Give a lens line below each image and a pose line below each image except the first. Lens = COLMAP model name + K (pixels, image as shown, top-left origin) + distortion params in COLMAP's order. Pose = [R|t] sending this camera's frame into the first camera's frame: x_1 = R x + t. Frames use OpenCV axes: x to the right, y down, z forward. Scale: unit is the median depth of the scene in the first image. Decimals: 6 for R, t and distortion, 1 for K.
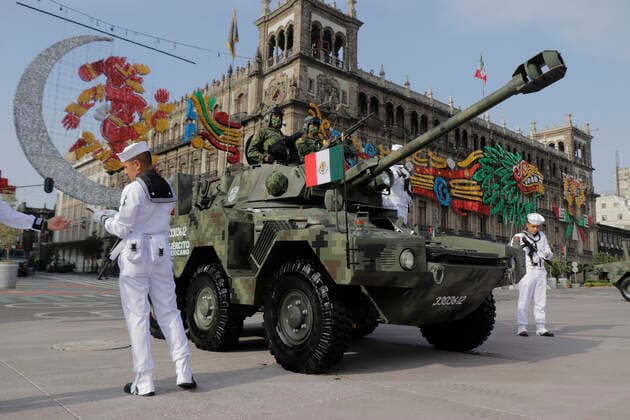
lens RADIAL K [[508.3, 0, 315.1], [0, 508.3, 210.6], [0, 0, 1]] dist [-0.017586, 0.007402]
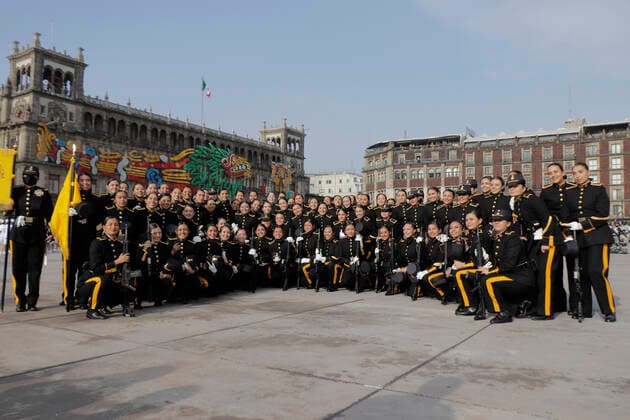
lens RADIAL K [[508.3, 0, 314.3], [0, 508.3, 210.3], [0, 0, 1]] dist [-0.017586, 0.007402]
pose [[0.960521, 0.004362, 0.278173, 0.307468], [-0.025864, 0.996947, 0.073672, -0.069354], [-0.277003, -0.077958, 0.957701, -0.607292]]
